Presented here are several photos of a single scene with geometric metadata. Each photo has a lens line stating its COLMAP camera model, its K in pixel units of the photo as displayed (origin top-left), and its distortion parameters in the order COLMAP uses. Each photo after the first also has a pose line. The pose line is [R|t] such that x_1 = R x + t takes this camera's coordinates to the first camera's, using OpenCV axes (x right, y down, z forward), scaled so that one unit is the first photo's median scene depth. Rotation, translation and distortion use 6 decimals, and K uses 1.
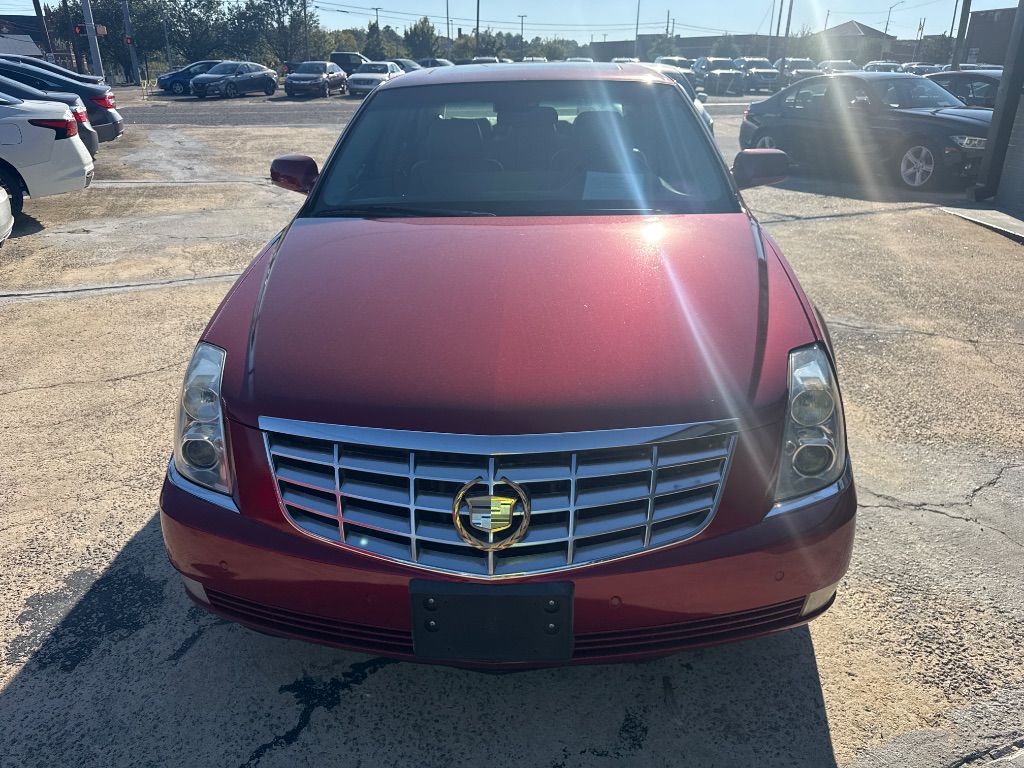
lens RADIAL K [[724.9, 0, 512.9], [0, 724.9, 384.2], [0, 0, 1]] dist [0.000926, -0.008625]
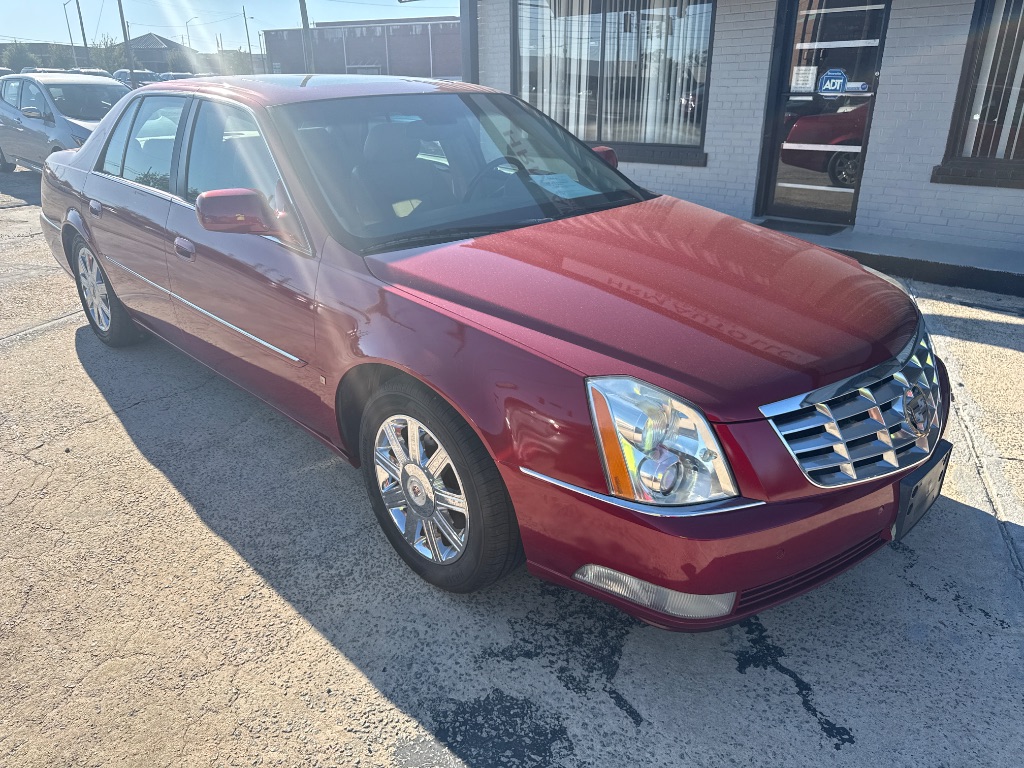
lens RADIAL K [[724.9, 0, 515.4], [0, 724.9, 382.2], [0, 0, 1]] dist [0.000926, -0.008625]
pose [[0.677746, -0.276045, 0.681513, -1.130109], [0.287256, 0.952601, 0.100180, -0.171480], [-0.676864, 0.127872, 0.724917, 0.408755]]
